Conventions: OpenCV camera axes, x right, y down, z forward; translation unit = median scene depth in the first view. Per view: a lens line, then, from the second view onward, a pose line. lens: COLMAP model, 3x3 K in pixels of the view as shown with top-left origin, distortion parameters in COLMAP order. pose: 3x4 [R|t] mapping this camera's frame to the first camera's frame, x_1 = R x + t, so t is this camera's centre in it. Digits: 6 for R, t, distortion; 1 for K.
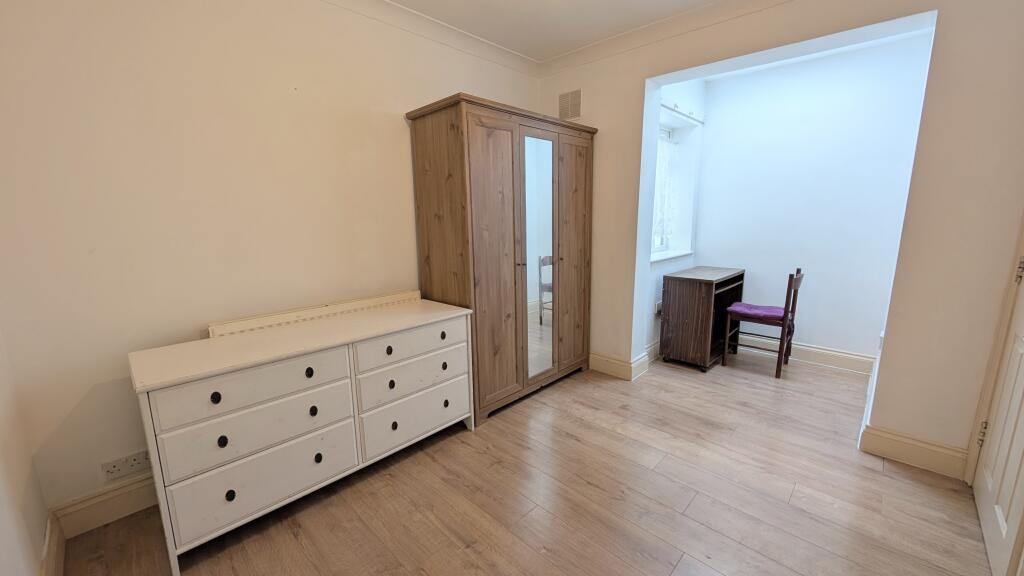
lens RADIAL K [[393.4, 0, 508.2], [0, 393.4, 287.7], [0, 0, 1]] dist [-0.000082, 0.000241]
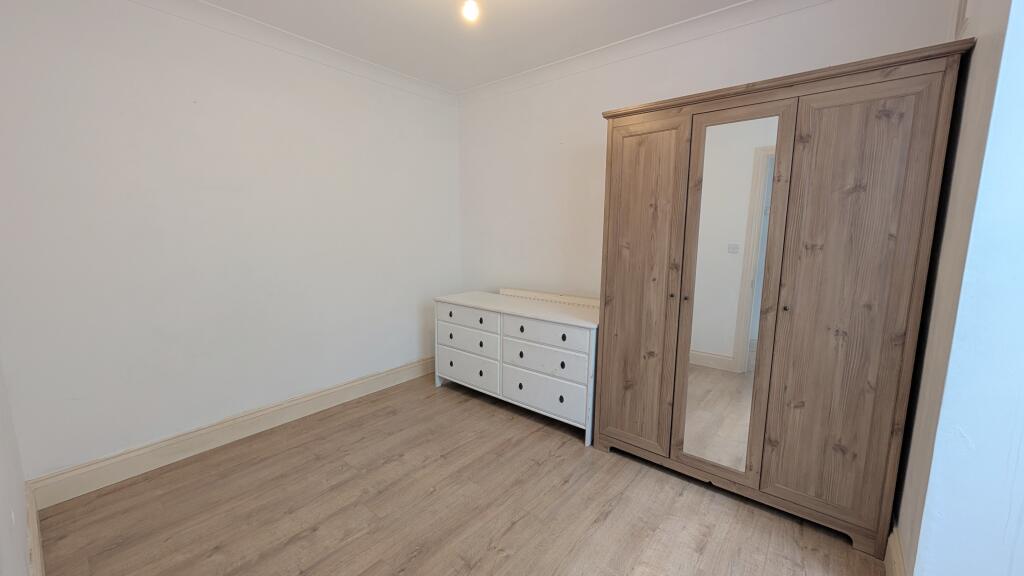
lens RADIAL K [[393.4, 0, 508.2], [0, 393.4, 287.7], [0, 0, 1]] dist [-0.000082, 0.000241]
pose [[0.078799, 0.157606, -0.984353, 0.768140], [-0.187056, 0.972222, 0.140690, -0.123206], [0.979184, 0.173043, 0.106092, 0.597365]]
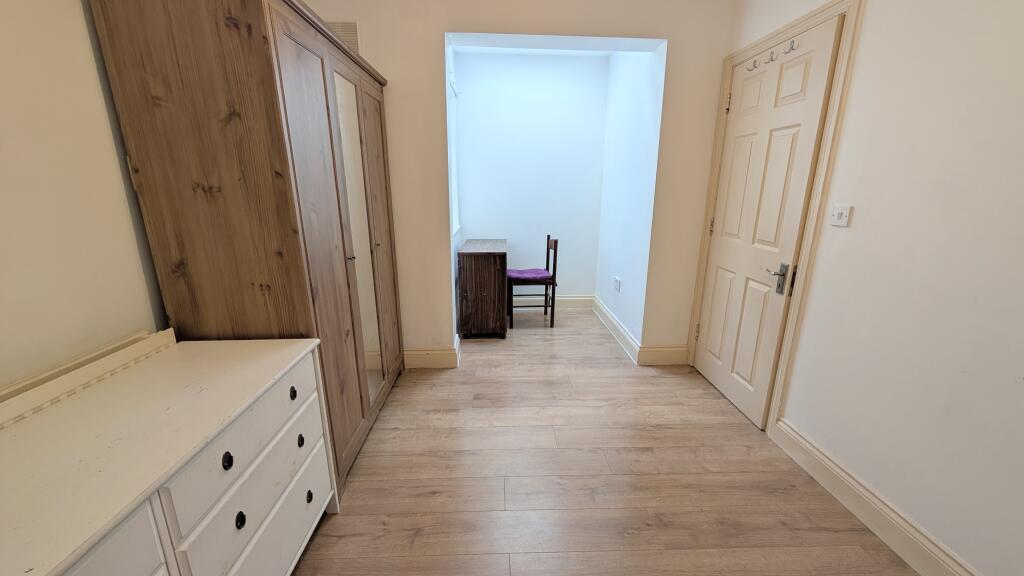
lens RADIAL K [[393.4, 0, 508.2], [0, 393.4, 287.7], [0, 0, 1]] dist [-0.000082, 0.000241]
pose [[0.695467, -0.166453, 0.699013, -0.278646], [0.120997, 0.986037, 0.114418, -0.054054], [-0.708297, 0.005004, 0.705896, 0.299501]]
